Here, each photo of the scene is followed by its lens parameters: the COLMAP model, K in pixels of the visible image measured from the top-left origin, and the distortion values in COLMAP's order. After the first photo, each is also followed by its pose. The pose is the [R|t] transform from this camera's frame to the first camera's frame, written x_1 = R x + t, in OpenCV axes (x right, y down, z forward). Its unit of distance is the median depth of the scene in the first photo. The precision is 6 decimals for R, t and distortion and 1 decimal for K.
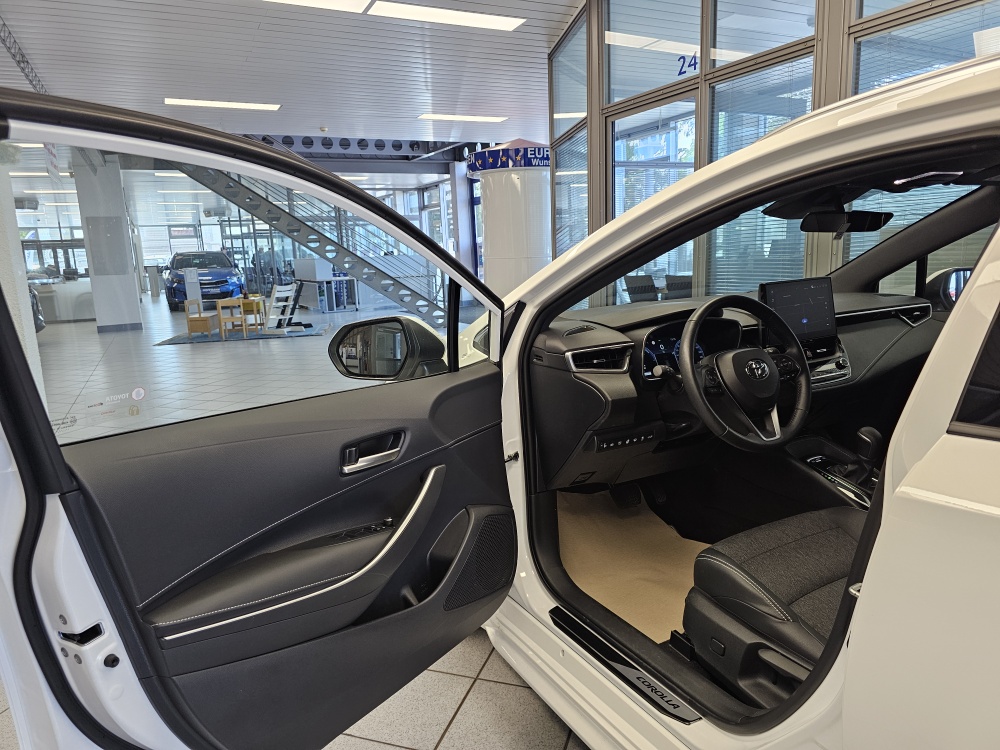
lens RADIAL K [[667.3, 0, 497.7], [0, 667.3, 367.6], [0, 0, 1]] dist [0.062234, -0.065442]
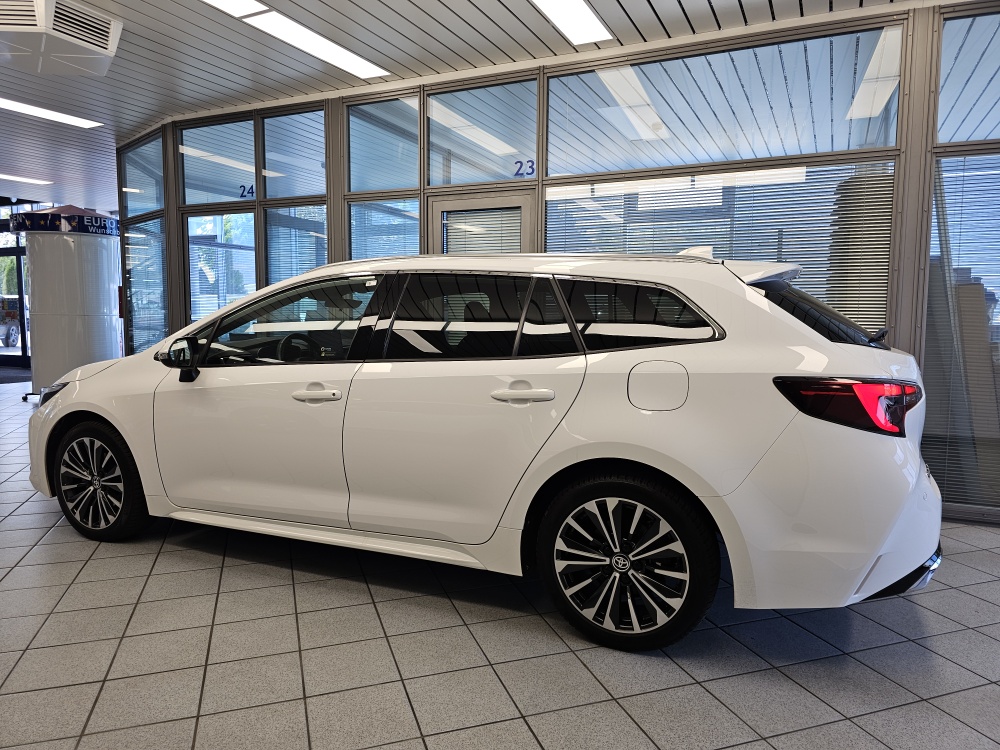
lens RADIAL K [[667.3, 0, 497.7], [0, 667.3, 367.6], [0, 0, 1]] dist [0.062234, -0.065442]
pose [[0.785095, -0.009943, 0.619296, -0.149192], [0.071550, 0.994633, -0.074737, 0.063616], [-0.615229, 0.102986, 0.781593, -0.330433]]
